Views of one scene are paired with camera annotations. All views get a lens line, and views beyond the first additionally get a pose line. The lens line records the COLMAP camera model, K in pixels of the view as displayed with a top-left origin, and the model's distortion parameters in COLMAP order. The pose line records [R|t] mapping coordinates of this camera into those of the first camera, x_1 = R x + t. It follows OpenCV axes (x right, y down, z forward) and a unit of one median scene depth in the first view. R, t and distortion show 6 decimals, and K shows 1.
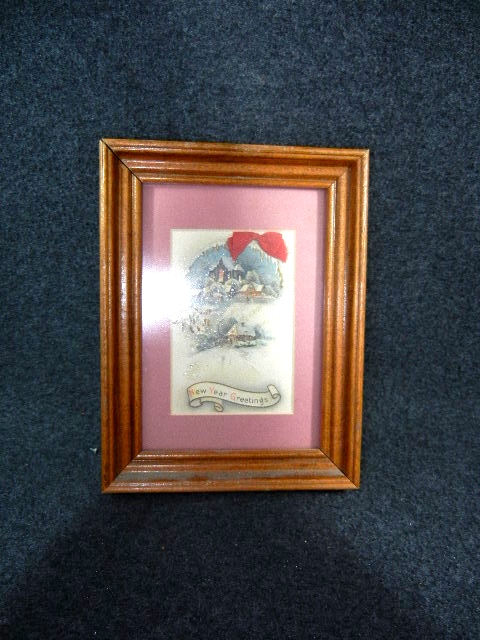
lens RADIAL K [[631.9, 0, 237.8], [0, 631.9, 323.5], [0, 0, 1]] dist [-0.013208, 0.000000]
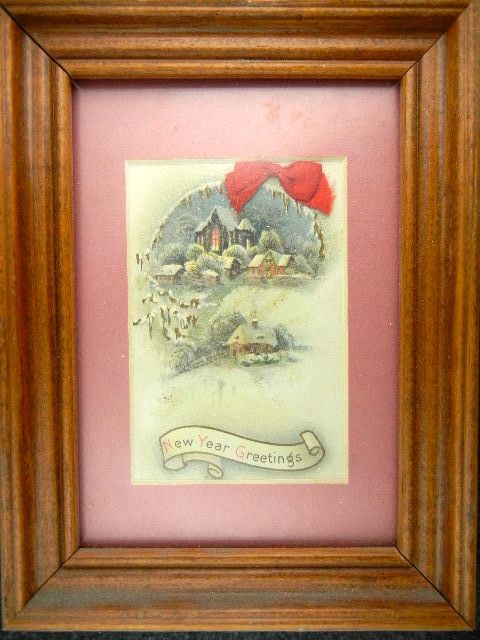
lens RADIAL K [[571.4, 0, 243.9], [0, 571.4, 323.3], [0, 0, 1]] dist [-0.001330, -0.000862]
pose [[0.995624, -0.015349, -0.092179, 0.045692], [0.012644, 0.999474, -0.029860, 0.015472], [0.092589, 0.028563, 0.995295, 0.489148]]
